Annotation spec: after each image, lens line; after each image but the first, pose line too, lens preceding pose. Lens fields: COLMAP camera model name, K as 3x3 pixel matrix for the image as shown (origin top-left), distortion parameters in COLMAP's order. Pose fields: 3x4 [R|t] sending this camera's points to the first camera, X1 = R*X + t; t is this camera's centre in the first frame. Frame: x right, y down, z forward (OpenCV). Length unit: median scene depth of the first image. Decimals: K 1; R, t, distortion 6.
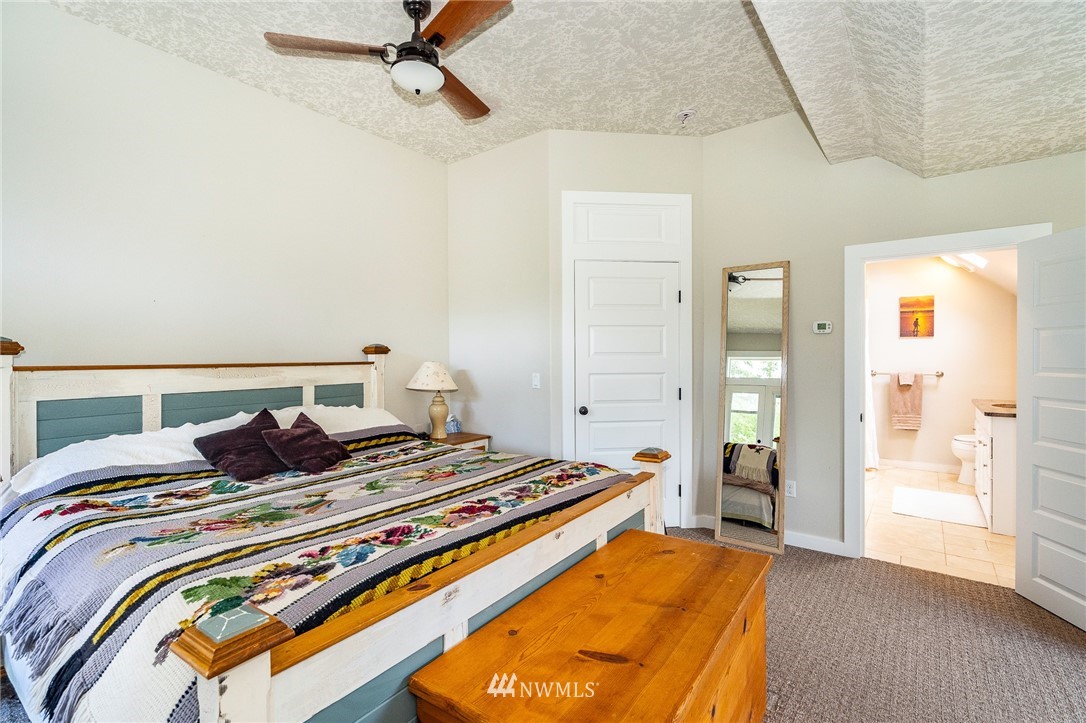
lens RADIAL K [[498.3, 0, 540.9], [0, 498.3, 355.3], [0, 0, 1]] dist [-0.004396, 0.000130]
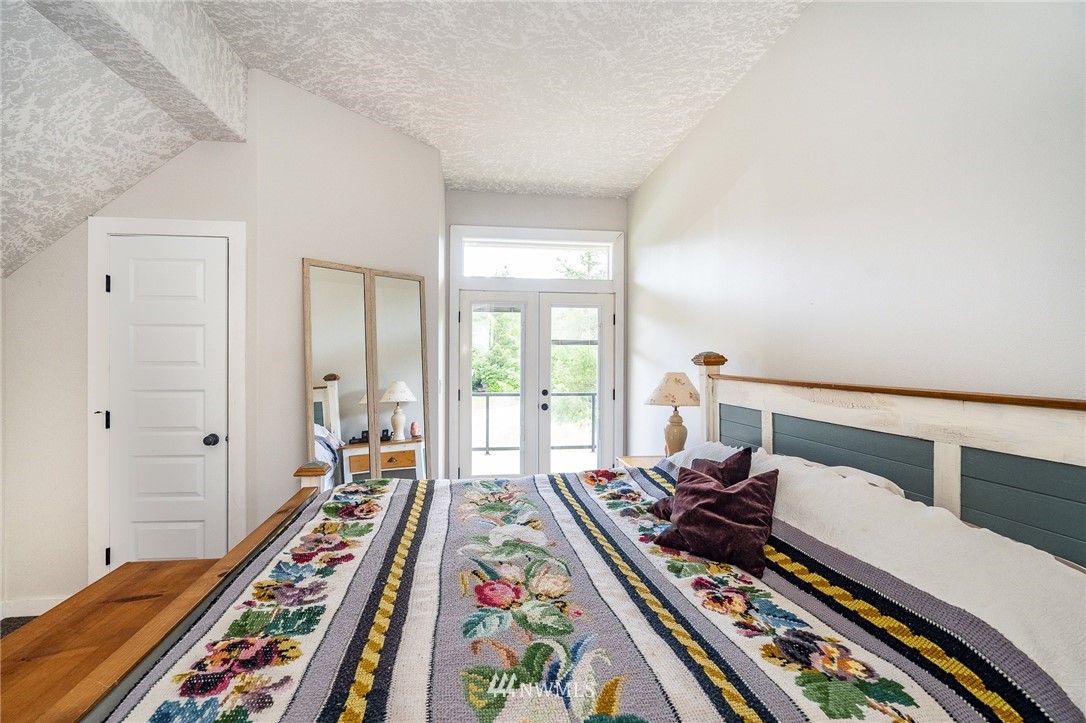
lens RADIAL K [[498.3, 0, 541.6], [0, 498.3, 359.9], [0, 0, 1]] dist [-0.004396, 0.000130]
pose [[-0.709368, 0.005692, -0.704815, 0.298656], [-0.002992, 0.999934, 0.011087, -0.049078], [0.704832, 0.009973, -0.709305, 2.731651]]
